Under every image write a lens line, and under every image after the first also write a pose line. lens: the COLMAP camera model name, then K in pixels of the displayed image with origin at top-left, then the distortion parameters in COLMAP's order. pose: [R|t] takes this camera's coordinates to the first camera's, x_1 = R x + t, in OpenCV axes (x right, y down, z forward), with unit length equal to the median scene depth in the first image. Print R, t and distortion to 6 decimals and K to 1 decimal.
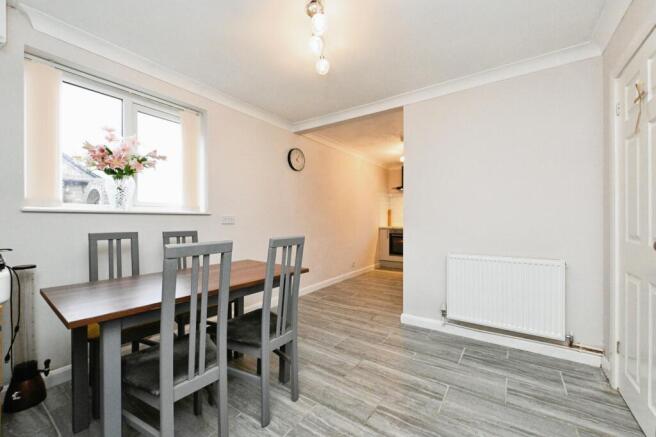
lens RADIAL K [[261.5, 0, 328.0], [0, 261.5, 218.5], [0, 0, 1]] dist [0.000227, 0.000036]
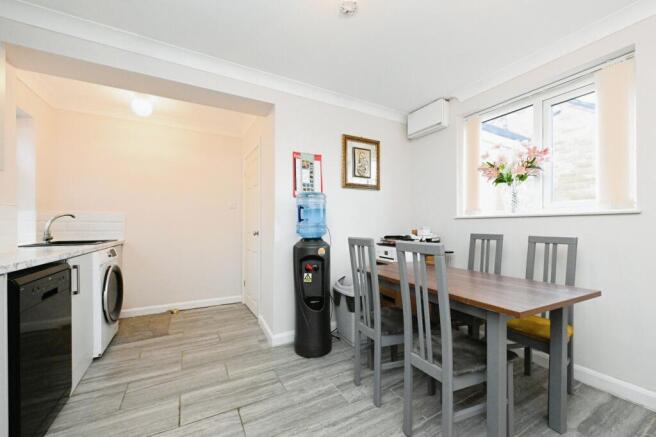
lens RADIAL K [[261.5, 0, 328.0], [0, 261.5, 218.5], [0, 0, 1]] dist [0.000227, 0.000036]
pose [[-0.449702, -0.025836, -0.892805, 0.536541], [0.001418, 0.999560, -0.029639, 0.017148], [0.893178, -0.014595, -0.449467, 0.853610]]
